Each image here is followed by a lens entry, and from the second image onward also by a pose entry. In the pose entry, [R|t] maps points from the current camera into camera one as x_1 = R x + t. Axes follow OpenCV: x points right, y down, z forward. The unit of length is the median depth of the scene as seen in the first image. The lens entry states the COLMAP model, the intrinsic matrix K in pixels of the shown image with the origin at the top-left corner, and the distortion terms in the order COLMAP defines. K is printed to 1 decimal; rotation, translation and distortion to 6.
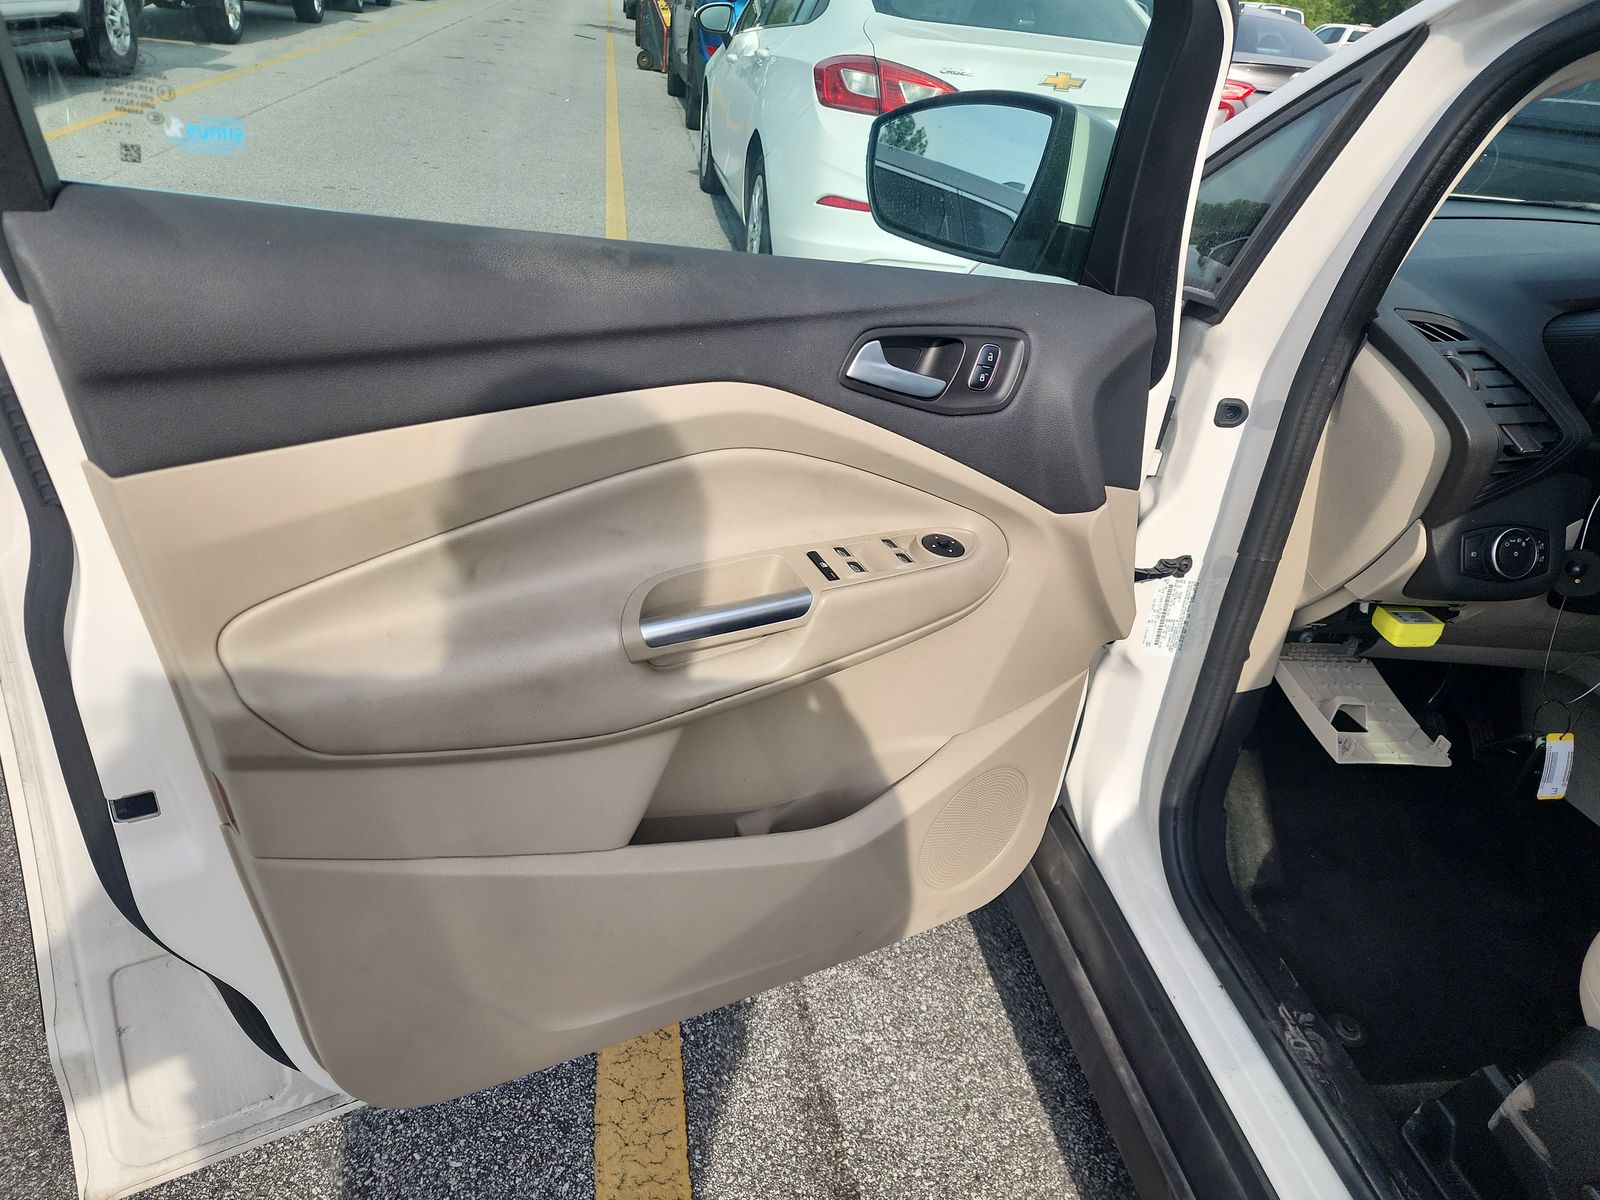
lens RADIAL K [[1058.5, 0, 800.0], [0, 1058.5, 600.0], [0, 0, 1]] dist [0.056151, -0.045509]
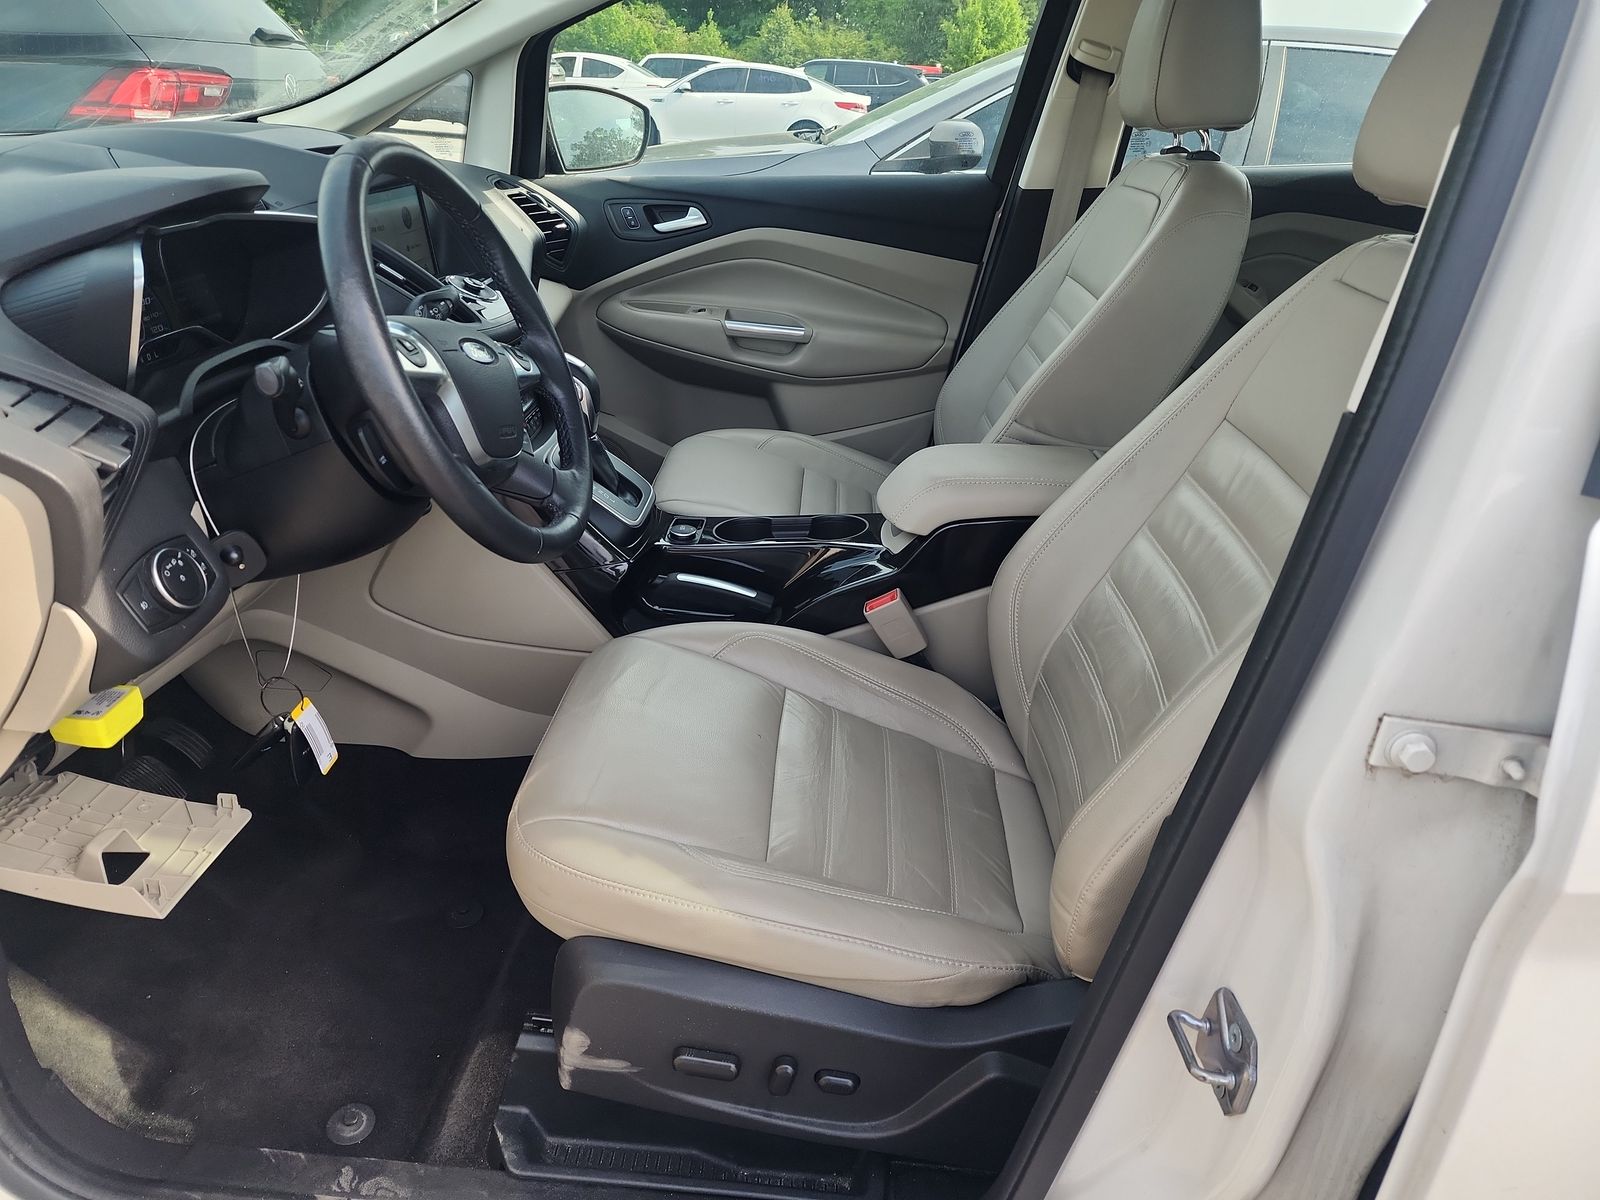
lens RADIAL K [[1077.9, 0, 784.5], [0, 1077.9, 578.5], [0, 0, 1]] dist [0.053487, -0.048472]
pose [[0.214154, -0.488888, 0.845652, 0.085645], [0.453248, 0.816629, 0.357328, -0.126206], [-0.865277, 0.306767, 0.396472, 0.300895]]
